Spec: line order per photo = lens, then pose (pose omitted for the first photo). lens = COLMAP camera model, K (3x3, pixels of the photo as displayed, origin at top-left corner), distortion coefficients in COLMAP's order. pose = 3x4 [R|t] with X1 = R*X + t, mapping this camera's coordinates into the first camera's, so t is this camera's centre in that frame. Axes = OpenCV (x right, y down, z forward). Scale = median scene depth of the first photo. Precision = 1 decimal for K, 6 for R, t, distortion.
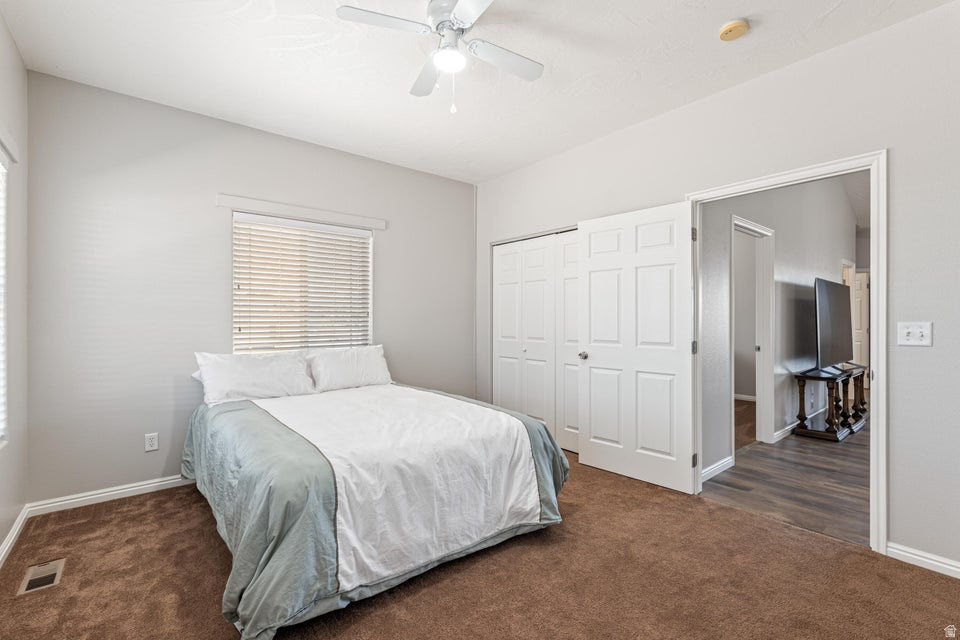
lens RADIAL K [[421.4, 0, 480.7], [0, 421.4, 318.1], [0, 0, 1]] dist [0.015343, 0.000506]
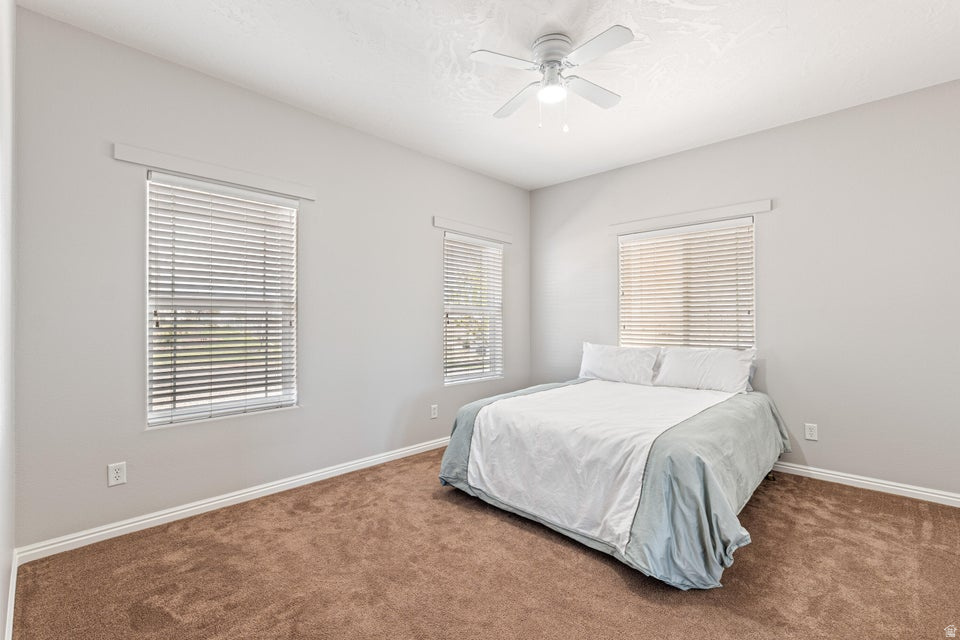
lens RADIAL K [[421.4, 0, 481.3], [0, 421.4, 319.9], [0, 0, 1]] dist [0.015343, 0.000506]
pose [[0.147554, 0.000787, -0.989054, 1.113494], [-0.002946, 0.999996, 0.000356, 0.010458], [0.989050, 0.002861, 0.147556, 0.696491]]
